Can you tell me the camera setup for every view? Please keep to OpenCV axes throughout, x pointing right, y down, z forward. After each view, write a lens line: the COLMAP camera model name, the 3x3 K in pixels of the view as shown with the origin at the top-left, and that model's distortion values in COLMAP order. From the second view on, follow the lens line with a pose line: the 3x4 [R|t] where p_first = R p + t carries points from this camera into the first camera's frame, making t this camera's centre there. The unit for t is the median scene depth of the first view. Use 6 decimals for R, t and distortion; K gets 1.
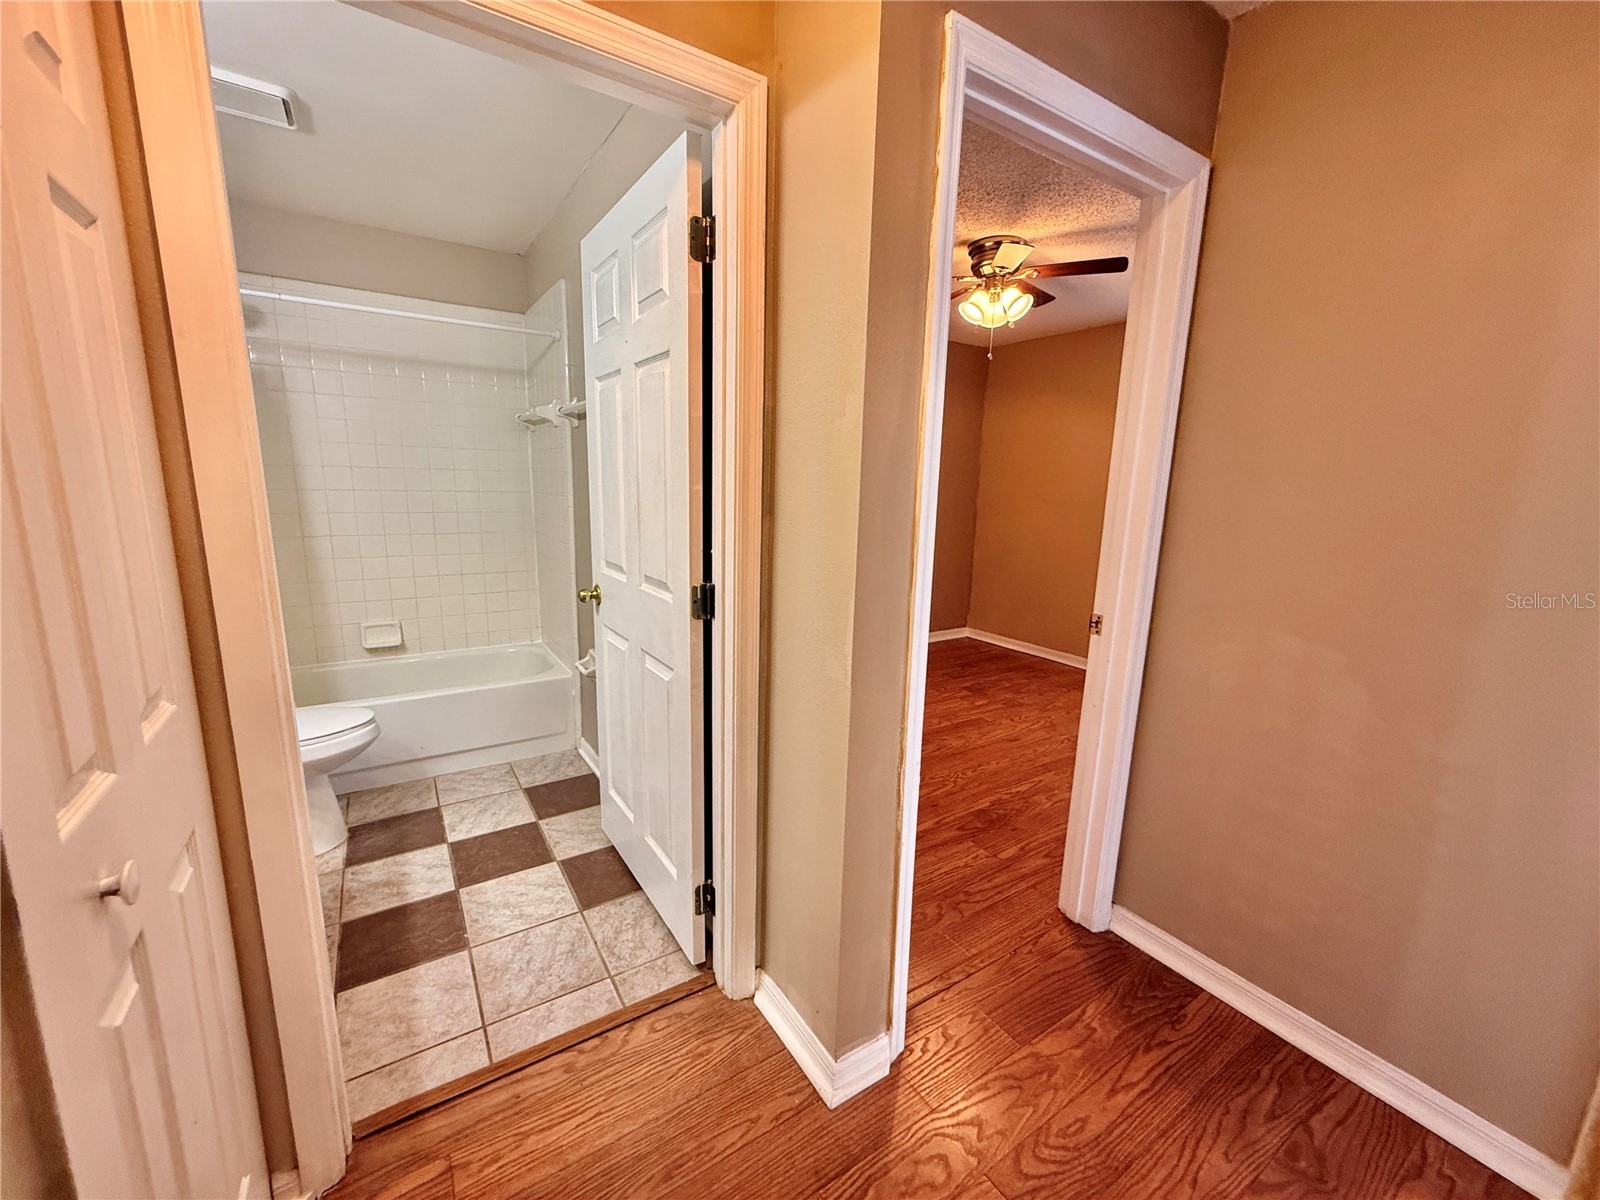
lens RADIAL K [[636.4, 0, 798.1], [0, 636.4, 602.4], [0, 0, 1]] dist [-0.000458, 0.000176]
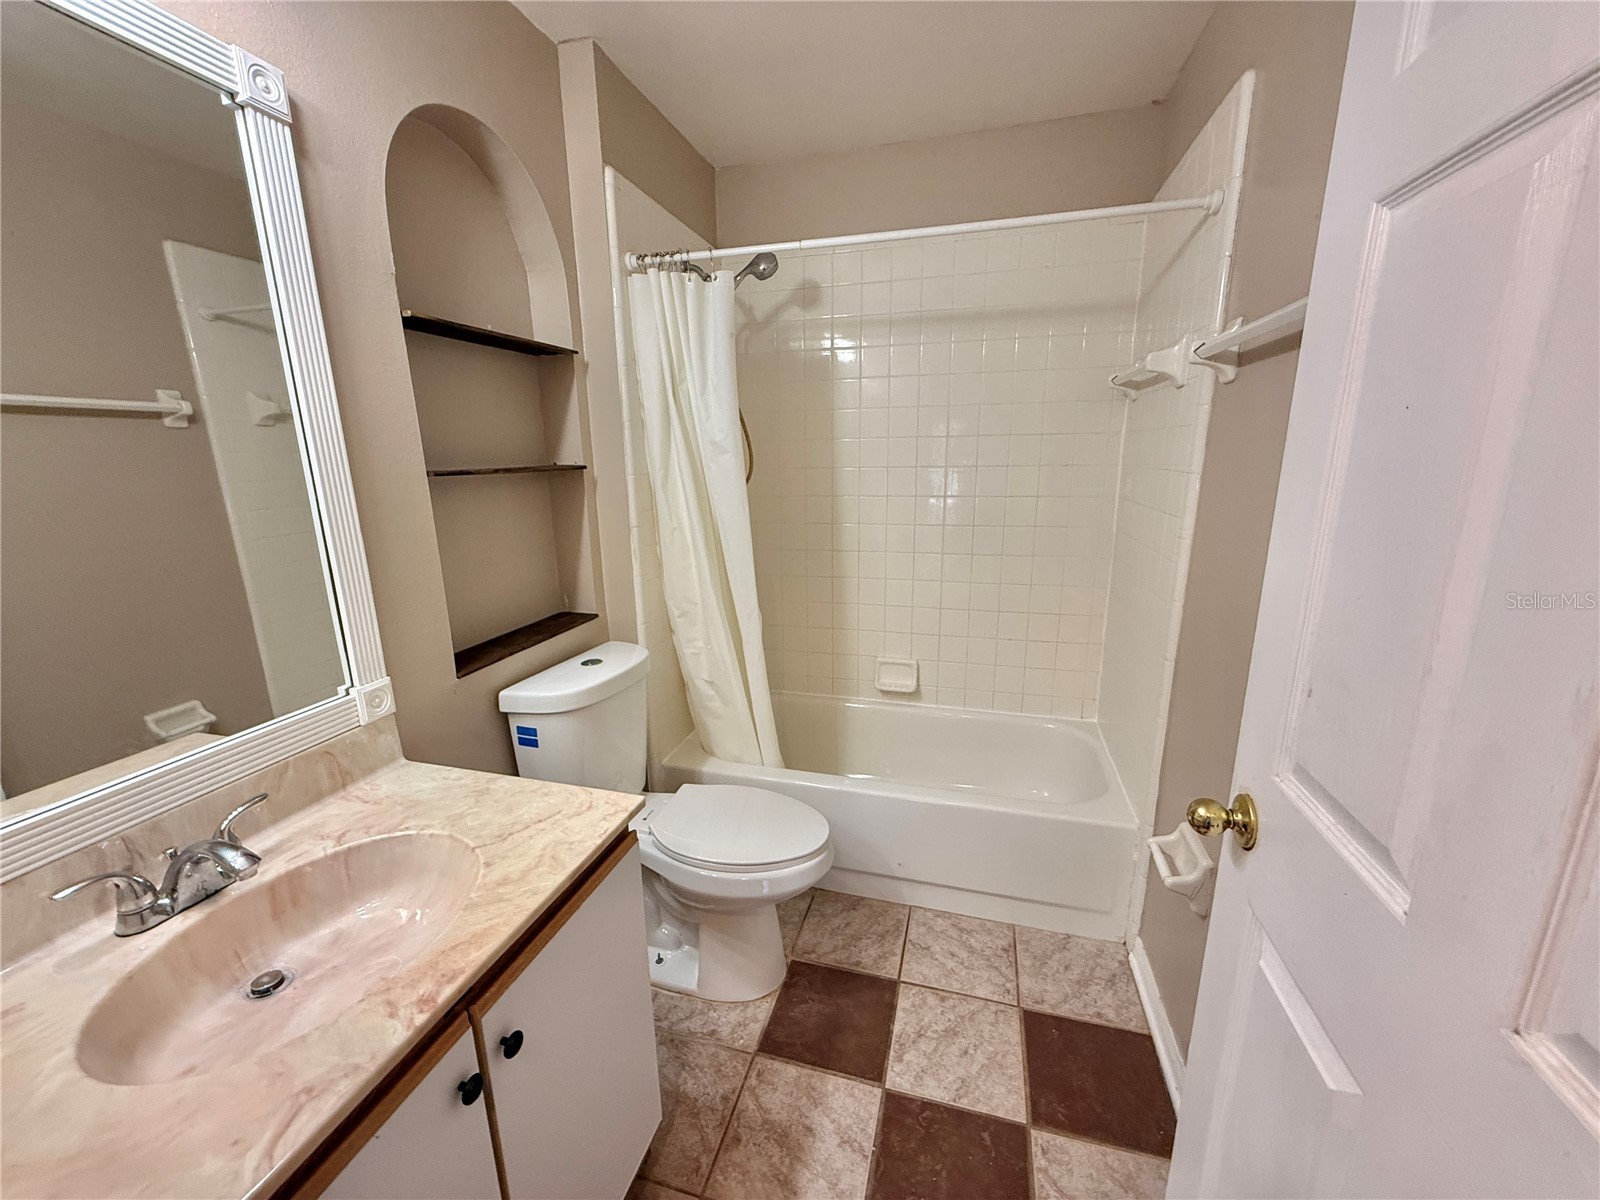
lens RADIAL K [[635.7, 0, 796.4], [0, 635.7, 602.6], [0, 0, 1]] dist [0.000627, 0.000277]
pose [[0.656147, 0.140518, -0.741435, -0.182933], [-0.113428, 0.989713, 0.087192, -0.114396], [0.746060, 0.026889, 0.665336, 0.437503]]
